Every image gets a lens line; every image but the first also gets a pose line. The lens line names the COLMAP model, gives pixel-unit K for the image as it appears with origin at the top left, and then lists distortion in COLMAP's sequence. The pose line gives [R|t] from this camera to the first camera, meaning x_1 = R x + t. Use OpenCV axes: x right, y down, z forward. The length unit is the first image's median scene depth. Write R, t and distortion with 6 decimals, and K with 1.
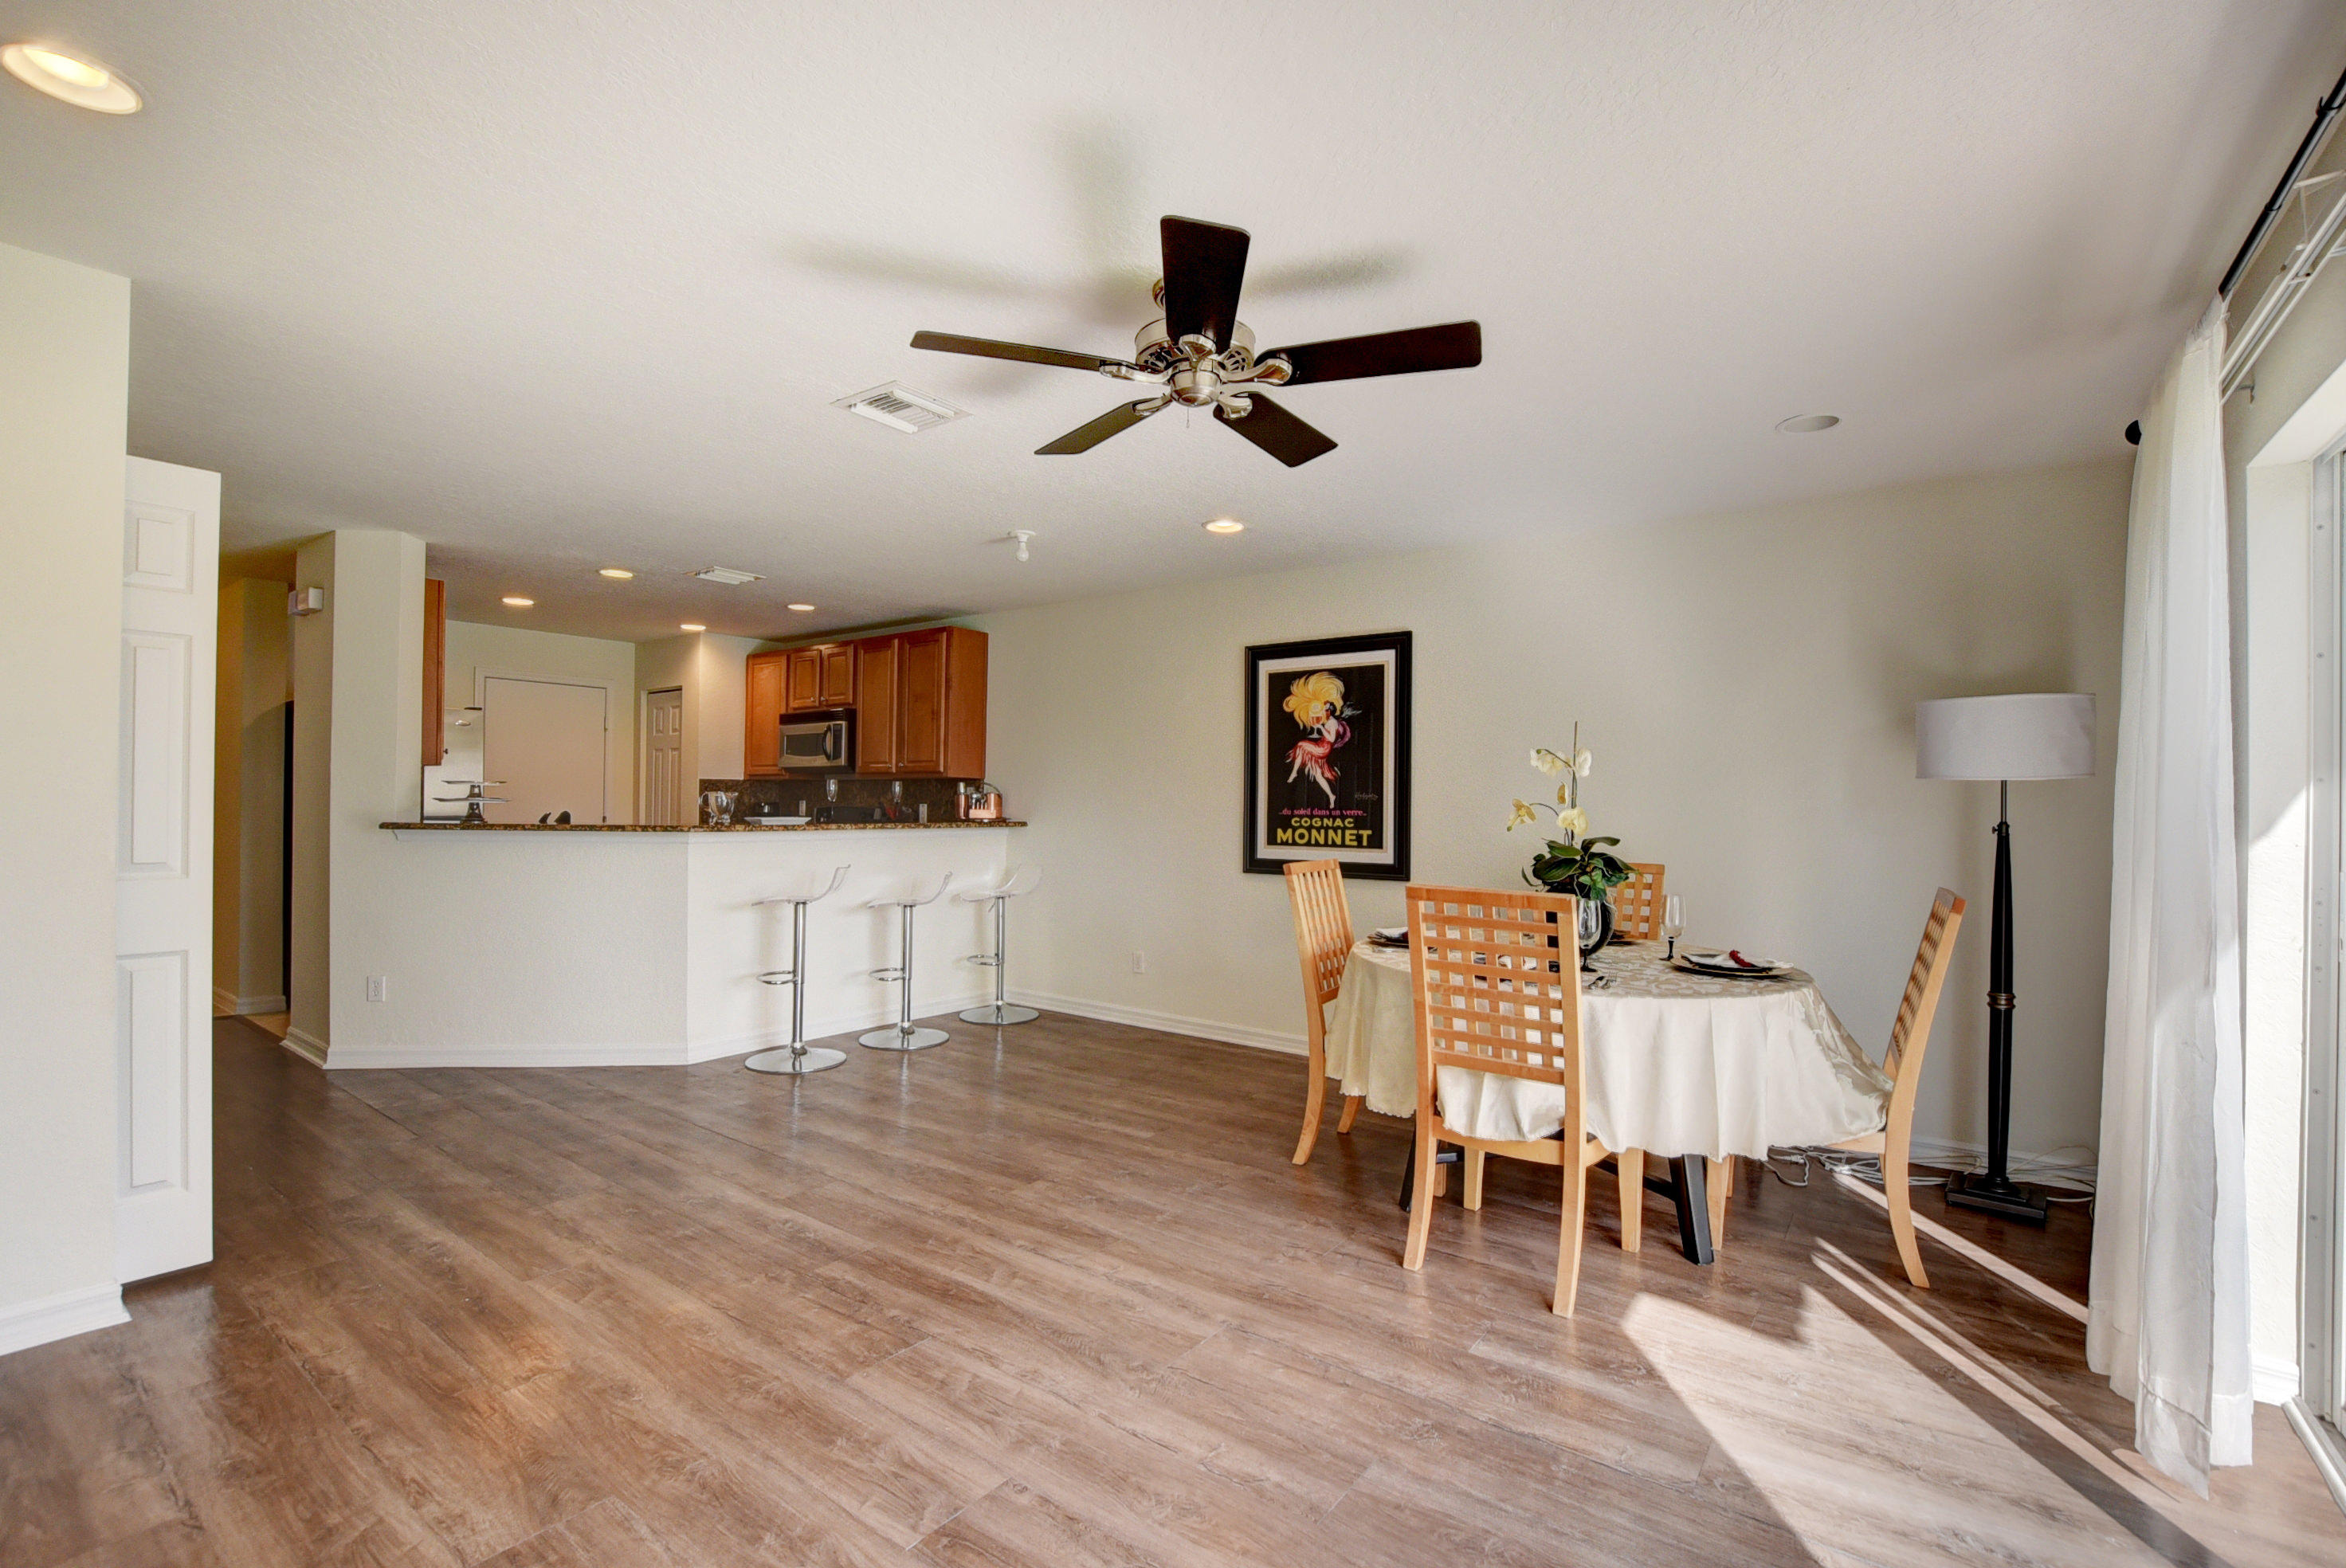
lens RADIAL K [[1024.7, 0, 1175.3], [0, 1024.7, 801.3], [0, 0, 1]] dist [-0.033425, 0.004533]
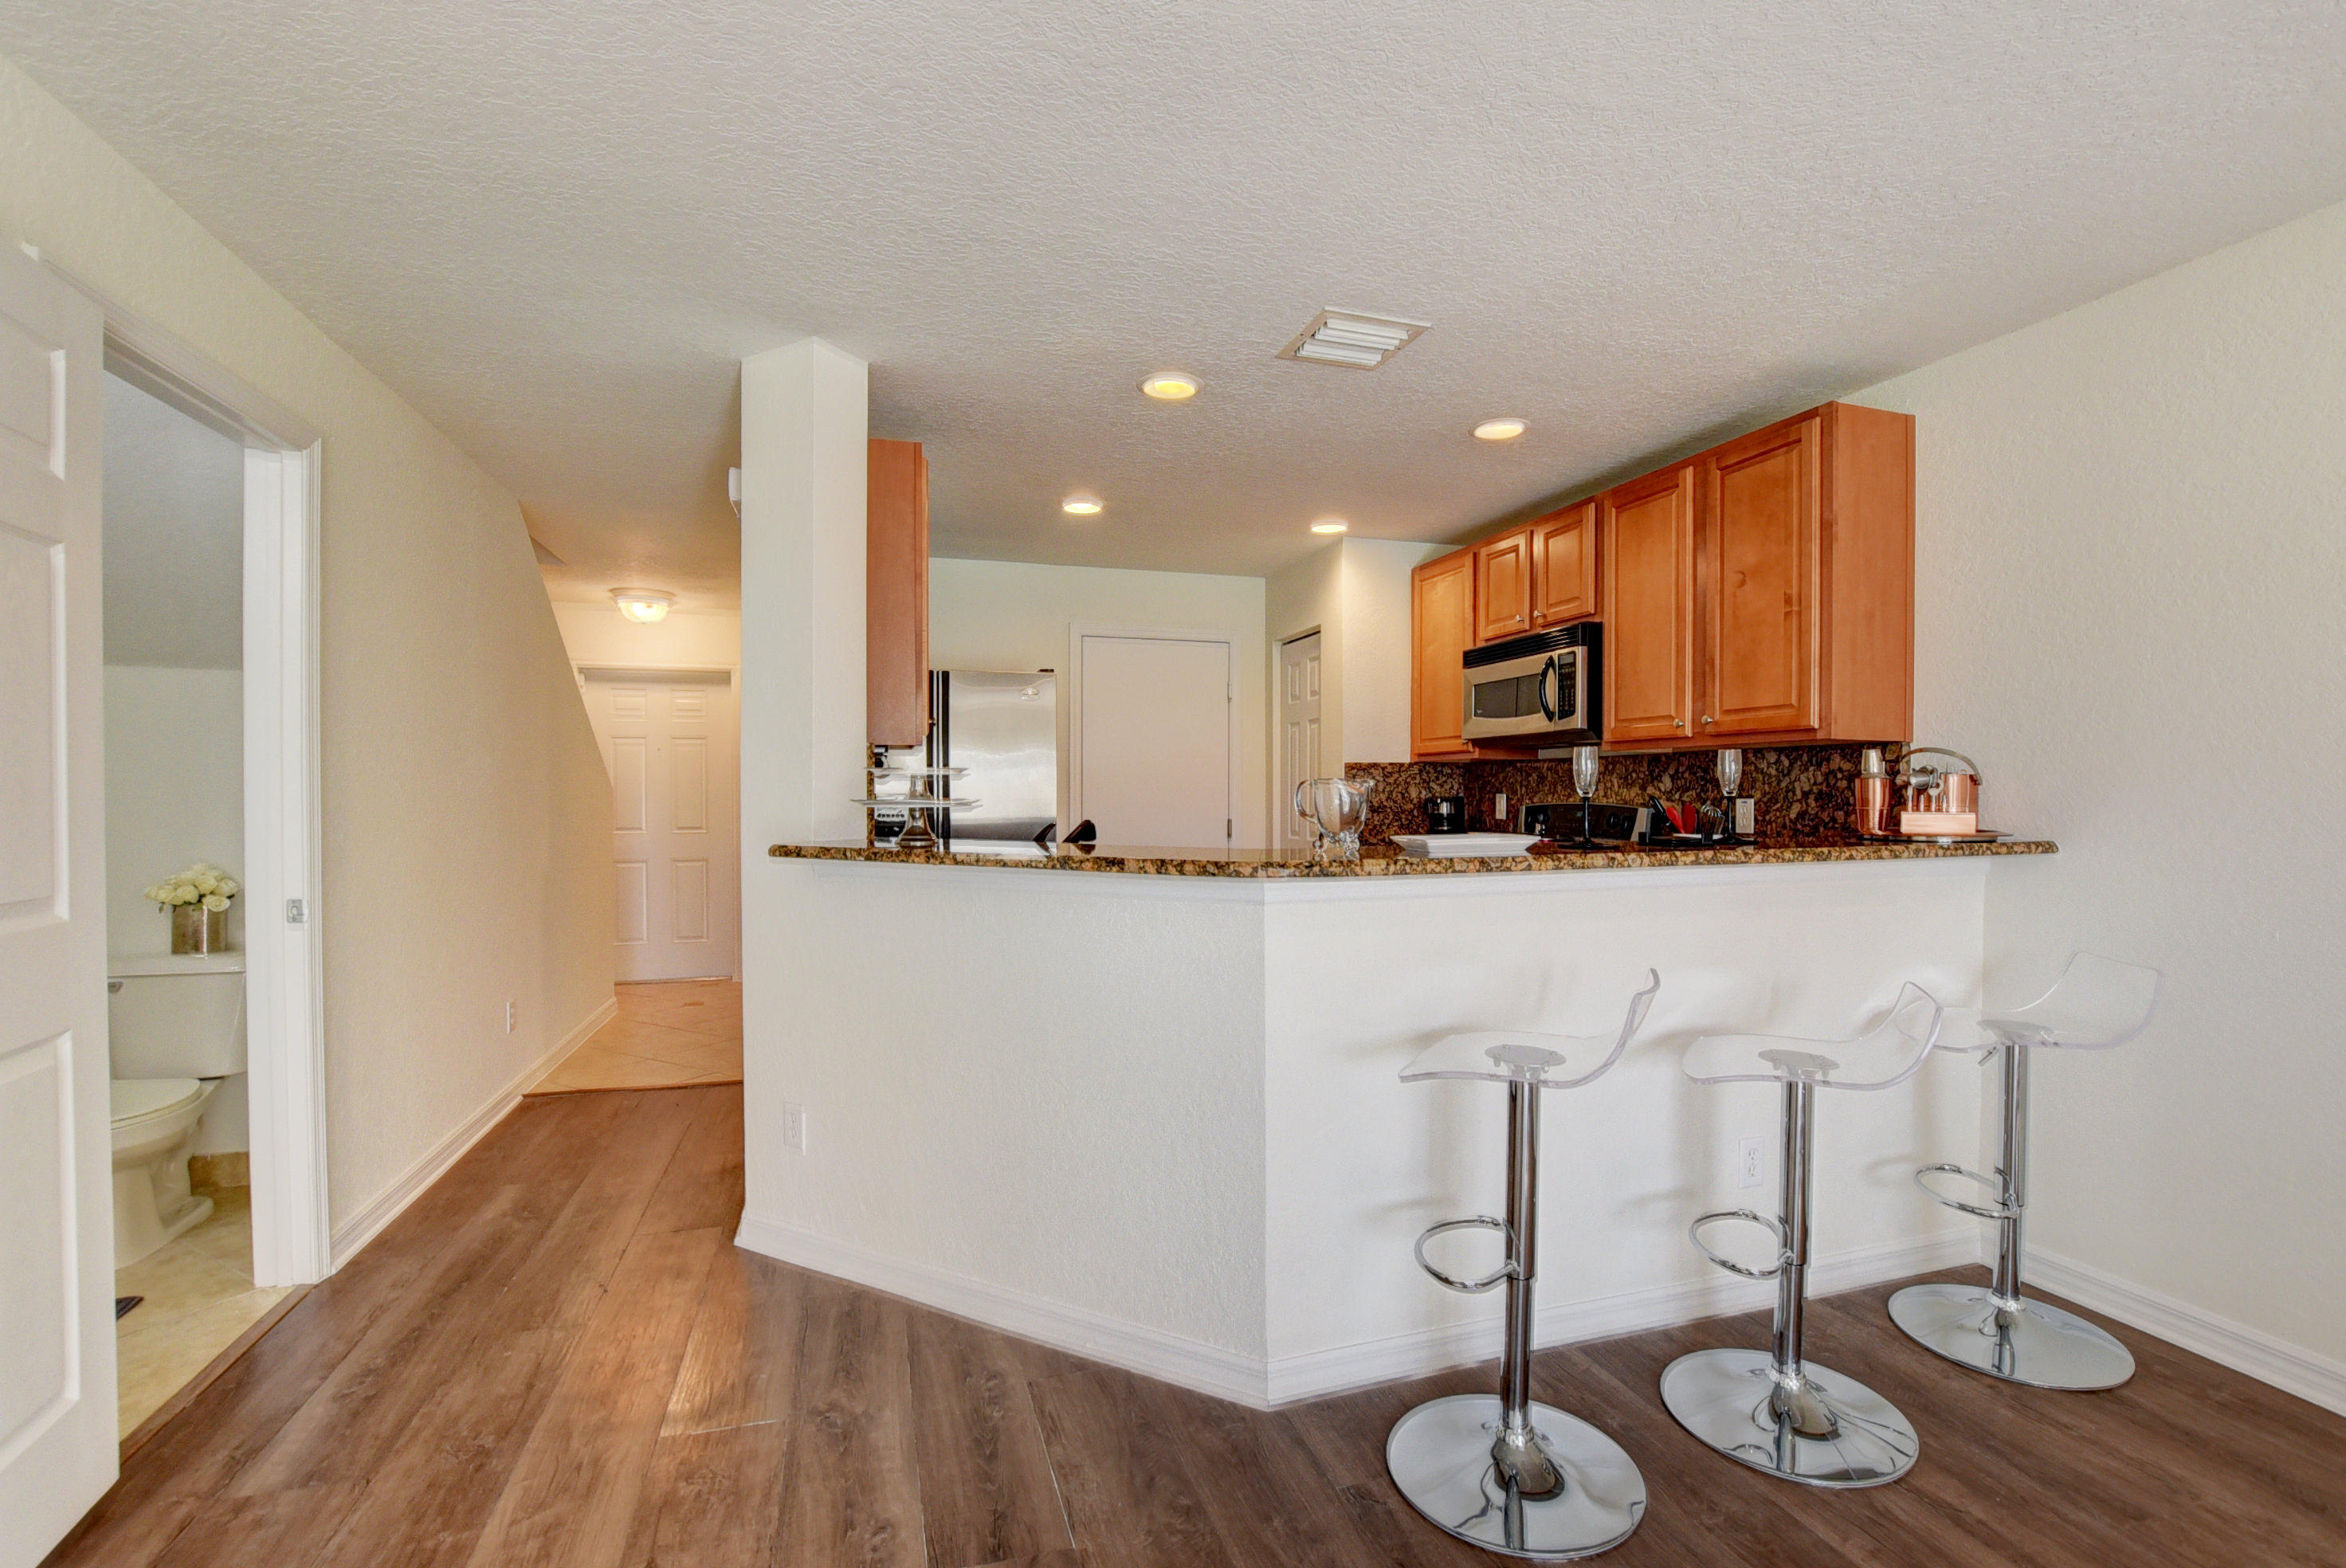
lens RADIAL K [[1024.7, 0, 1175.3], [0, 1024.7, 801.3], [0, 0, 1]] dist [-0.033425, 0.004533]
pose [[0.799698, -0.007159, -0.600360, -0.185130], [0.013126, 0.999898, 0.005560, -0.002998], [0.600259, -0.012326, 0.799710, 0.471575]]
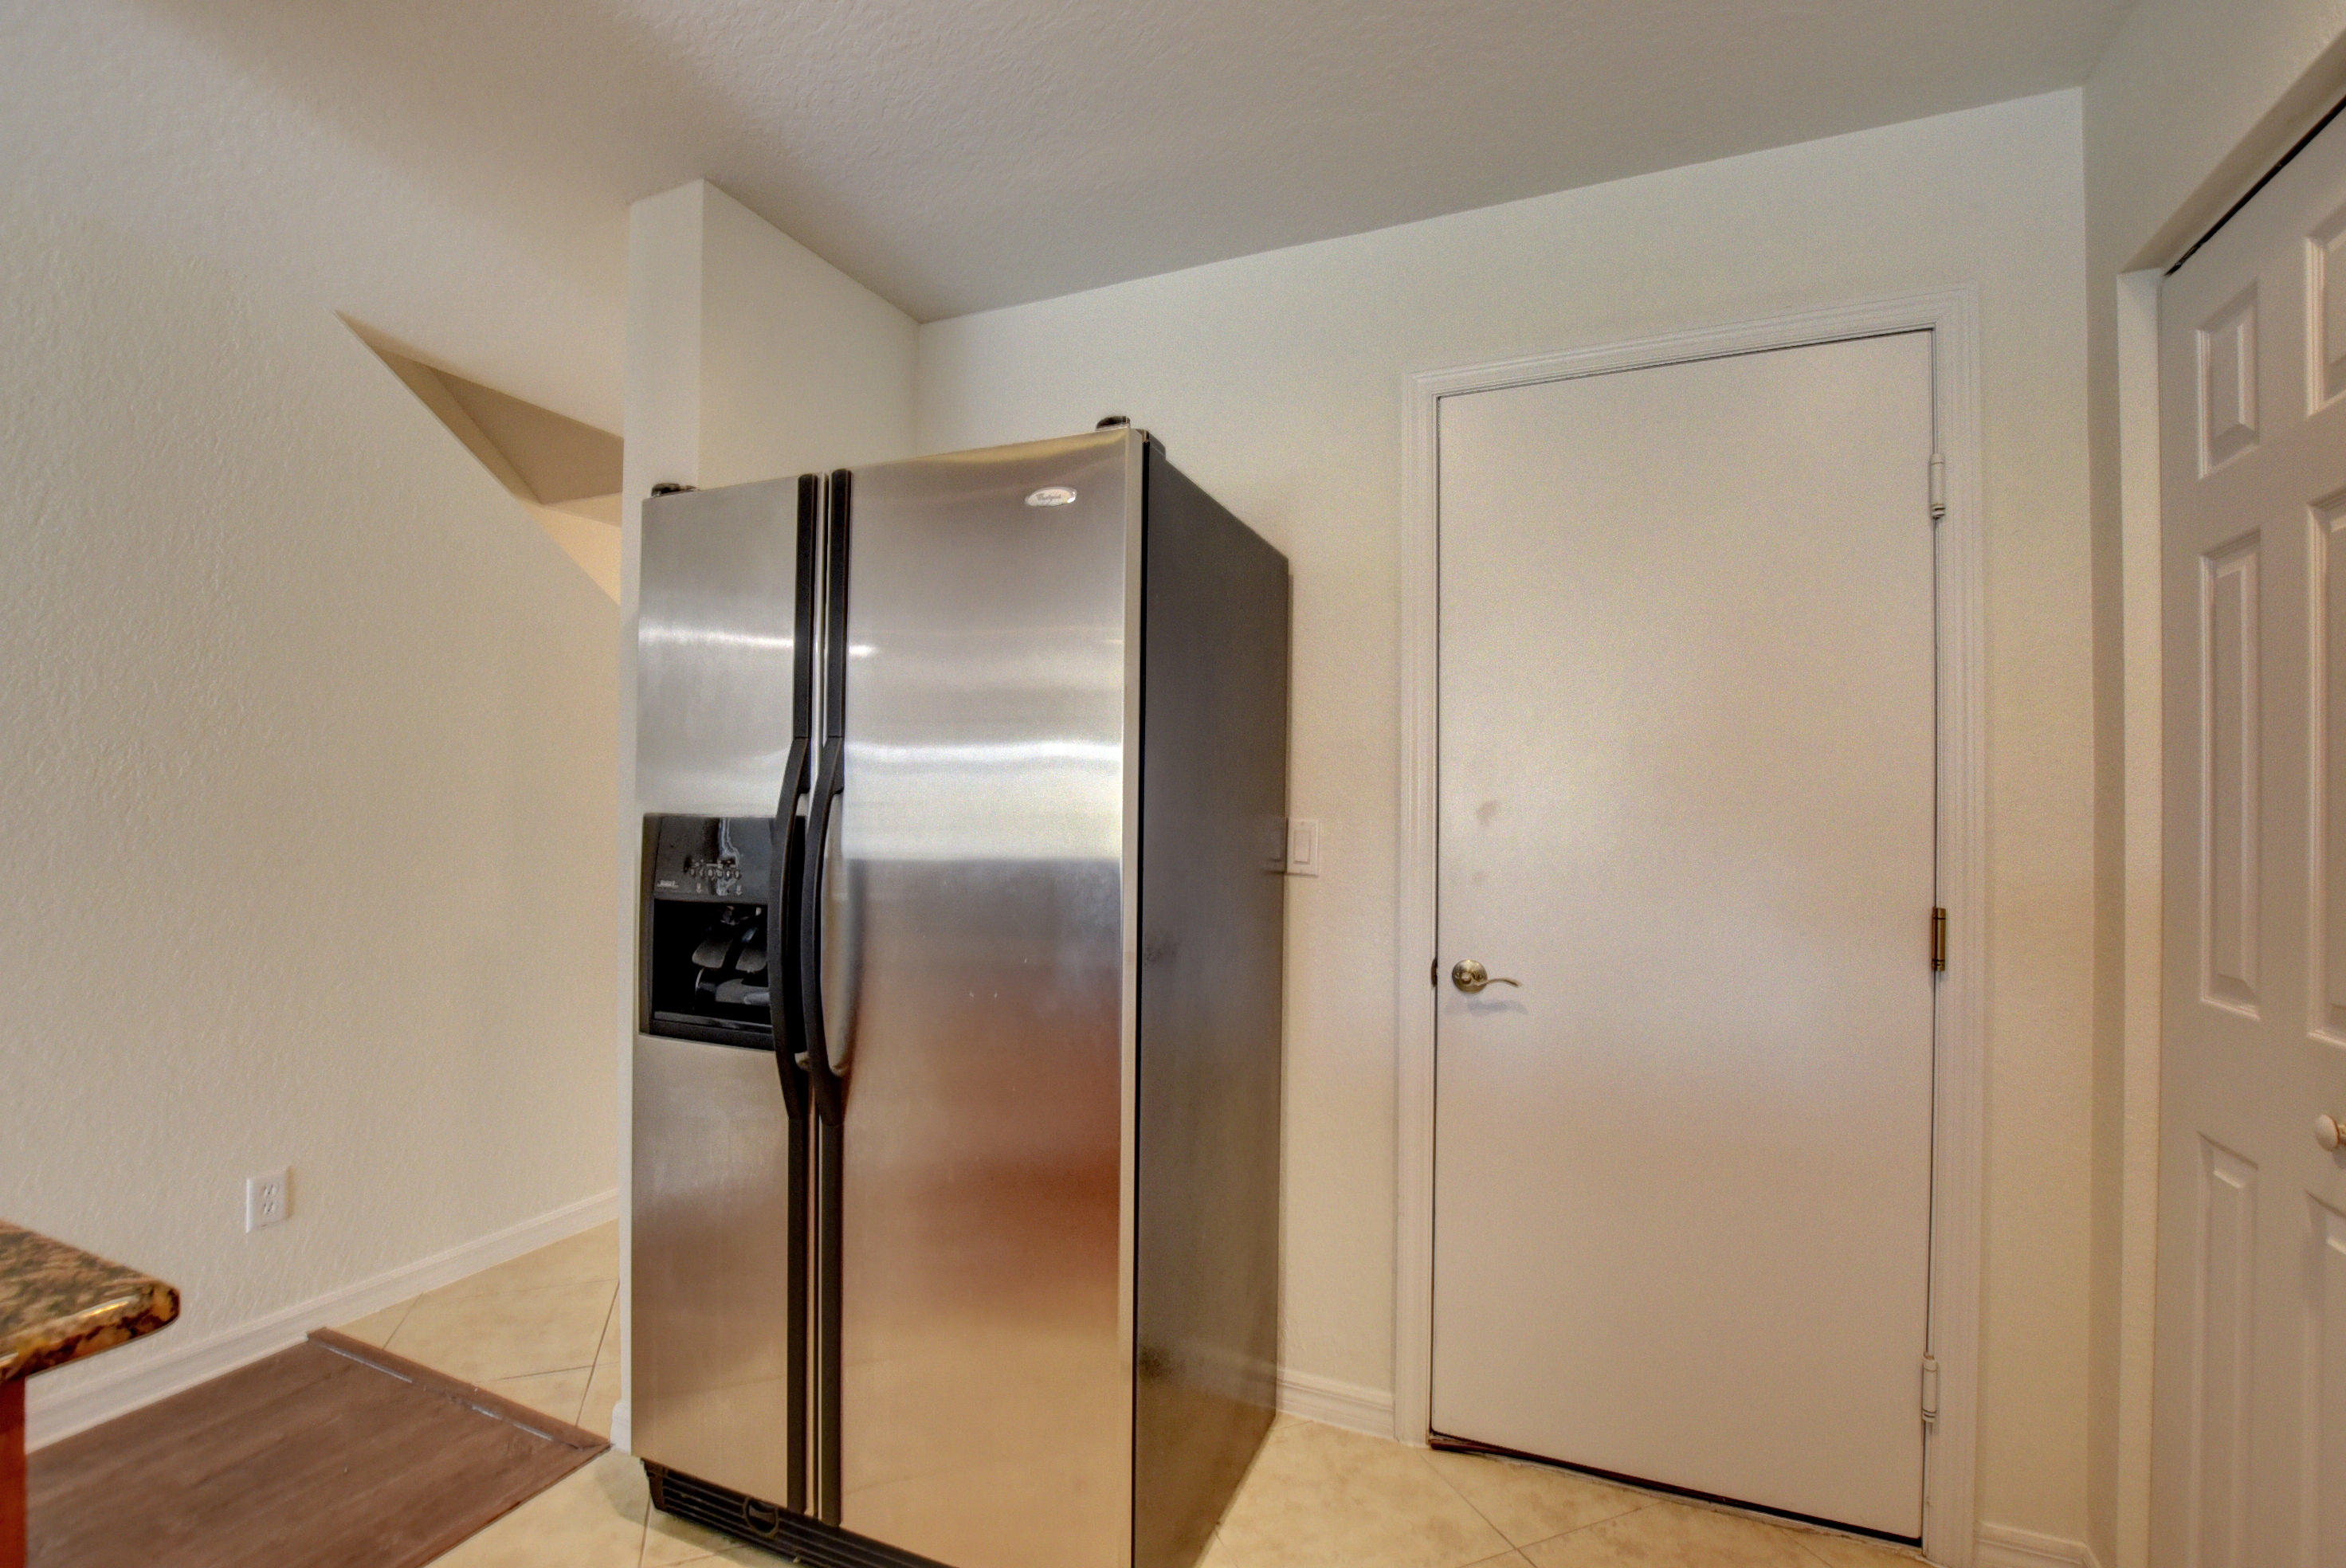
lens RADIAL K [[1023.4, 0, 1173.6], [0, 1023.4, 806.7], [0, 0, 1]] dist [-0.051529, 0.012775]
pose [[0.230133, -0.015147, -0.973041, -0.482419], [0.001621, 0.999883, -0.015182, -0.005713], [0.973158, 0.001917, 0.230130, 0.972771]]
